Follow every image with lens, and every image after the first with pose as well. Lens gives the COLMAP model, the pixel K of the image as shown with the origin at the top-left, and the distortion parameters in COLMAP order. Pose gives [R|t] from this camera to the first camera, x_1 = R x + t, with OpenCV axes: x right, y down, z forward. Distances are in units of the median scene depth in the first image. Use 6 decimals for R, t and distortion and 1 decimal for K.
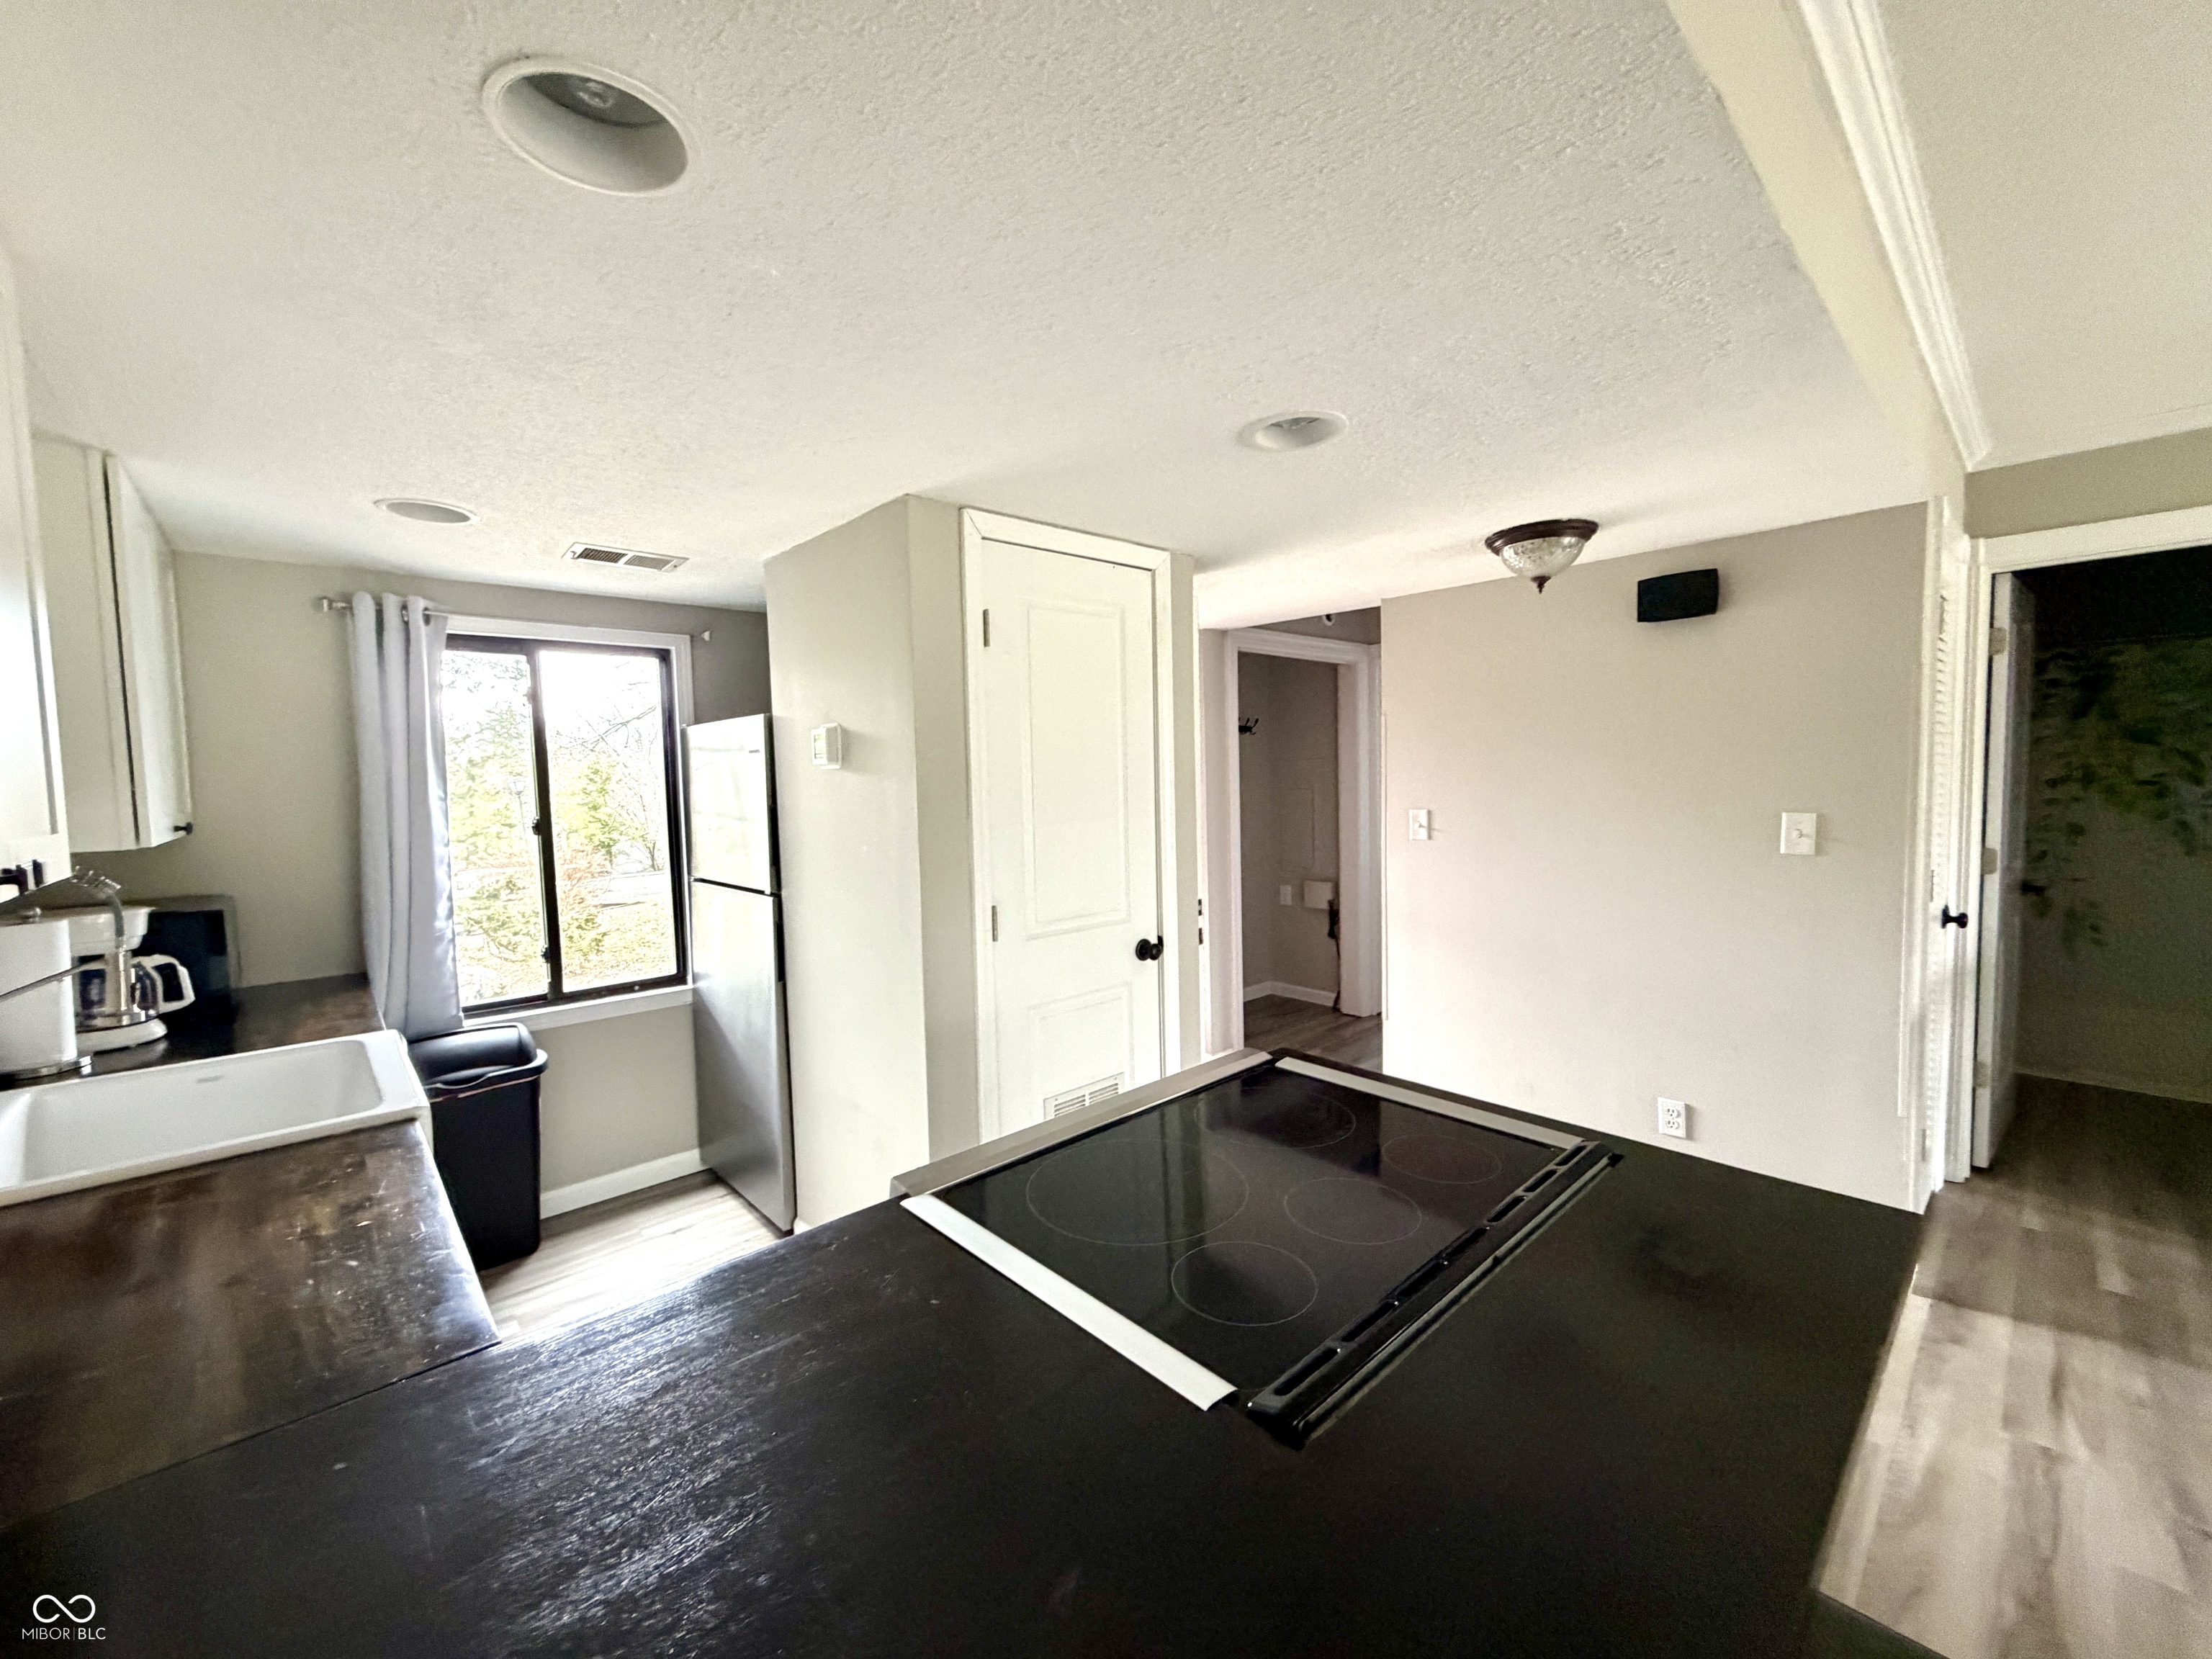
lens RADIAL K [[878.3, 0, 1098.7], [0, 878.3, 827.6], [0, 0, 1]] dist [0.001032, -0.000608]
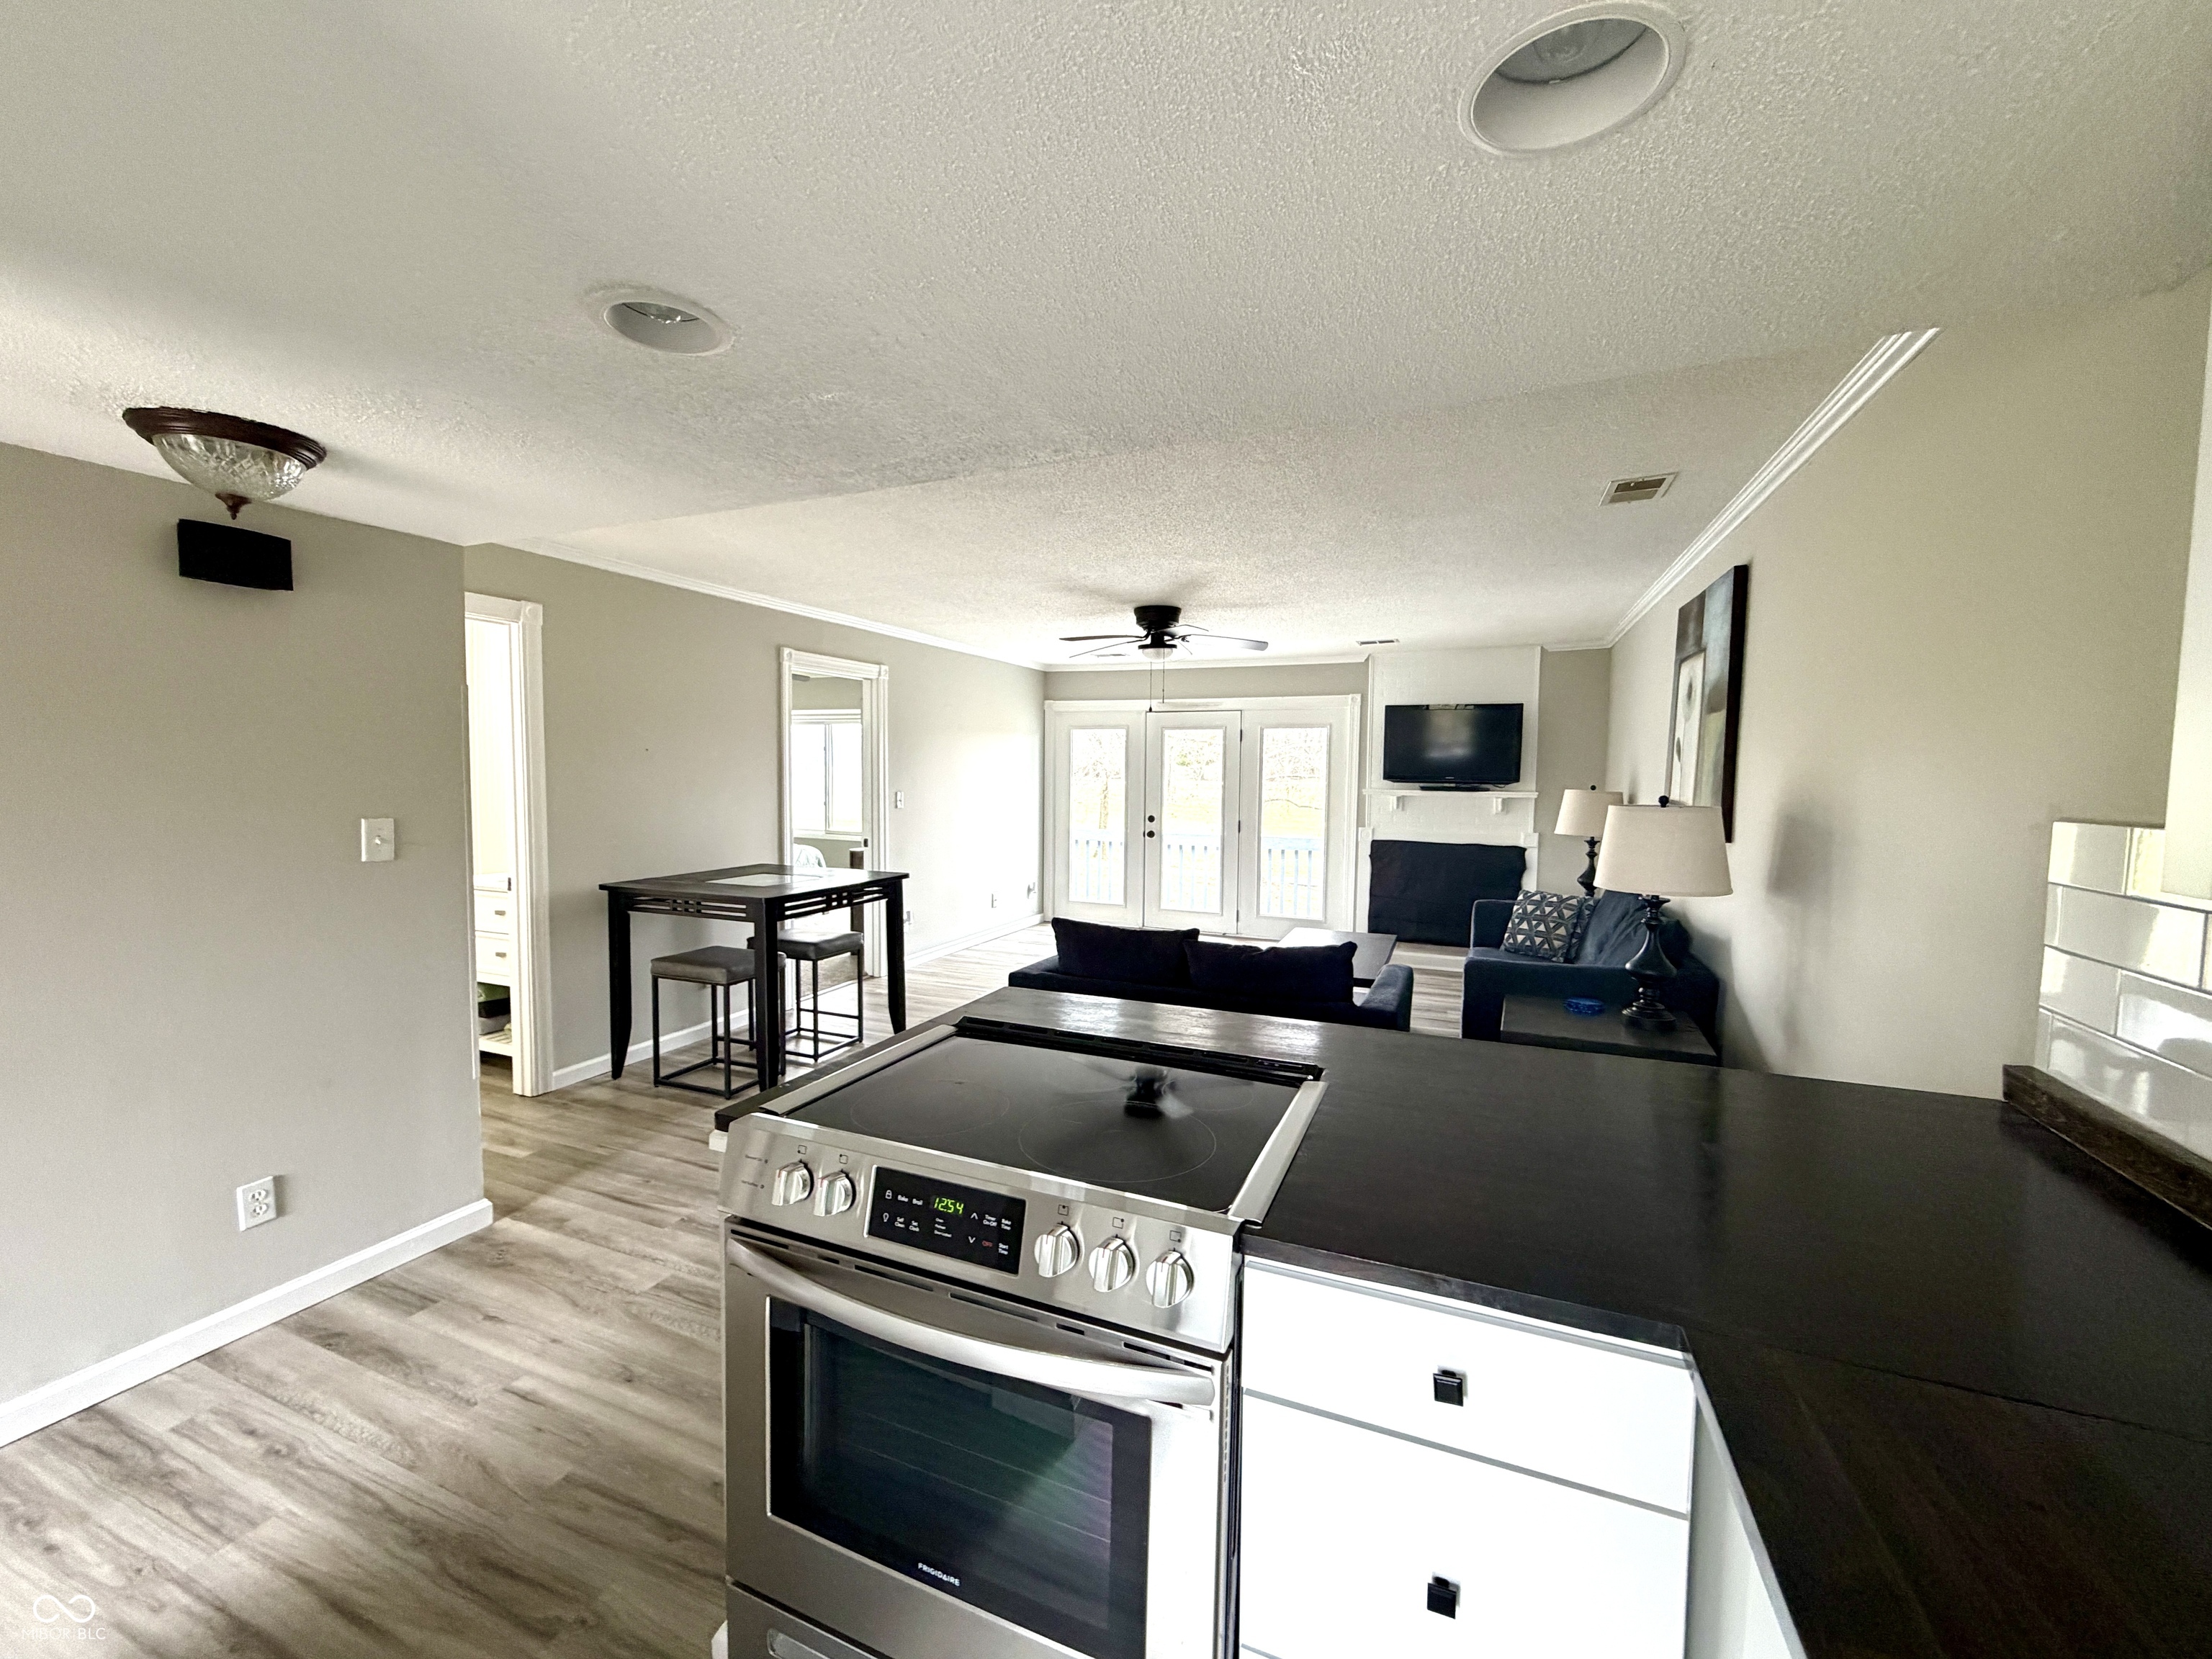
lens RADIAL K [[878.3, 0, 1098.1], [0, 878.3, 830.0], [0, 0, 1]] dist [0.001032, -0.000608]
pose [[-0.412286, -0.040369, 0.910160, -0.547296], [0.056774, 0.995938, 0.069891, -0.034232], [-0.909284, 0.080488, -0.408320, 0.842731]]
